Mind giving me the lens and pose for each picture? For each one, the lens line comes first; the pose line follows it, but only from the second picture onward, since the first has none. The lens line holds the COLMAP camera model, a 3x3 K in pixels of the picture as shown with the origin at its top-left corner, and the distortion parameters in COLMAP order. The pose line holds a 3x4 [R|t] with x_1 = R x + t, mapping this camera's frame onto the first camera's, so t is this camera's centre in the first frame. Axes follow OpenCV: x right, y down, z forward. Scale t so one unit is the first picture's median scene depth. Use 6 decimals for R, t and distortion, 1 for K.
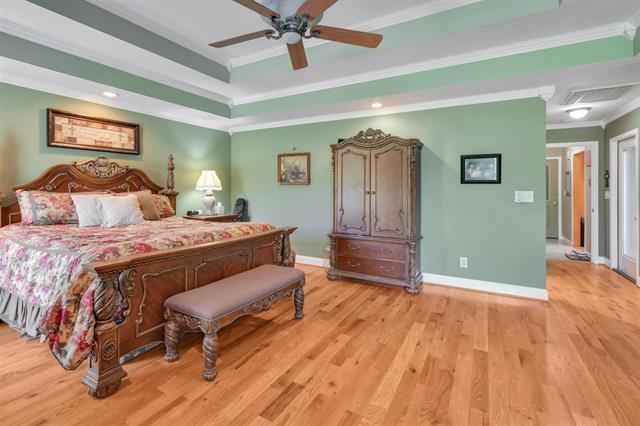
lens RADIAL K [[294.5, 0, 322.7], [0, 294.5, 188.0], [0, 0, 1]] dist [-0.003365, 0.001664]
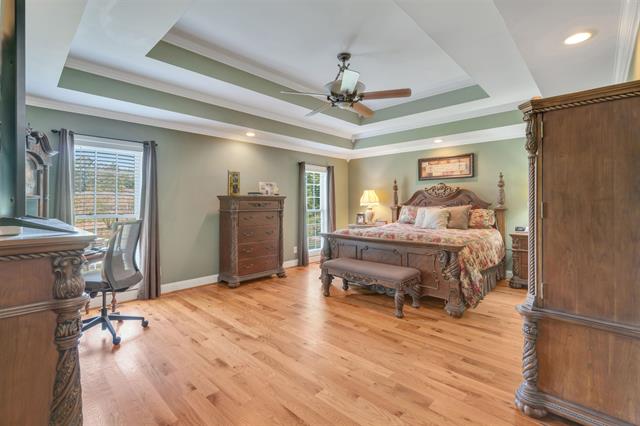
lens RADIAL K [[294.5, 0, 319.7], [0, 294.5, 207.9], [0, 0, 1]] dist [-0.003365, 0.001664]
pose [[-0.237173, 0.011340, -0.971401, 0.957832], [0.001762, 0.999935, 0.011243, 0.003189], [0.971466, 0.000955, -0.237177, 0.844793]]
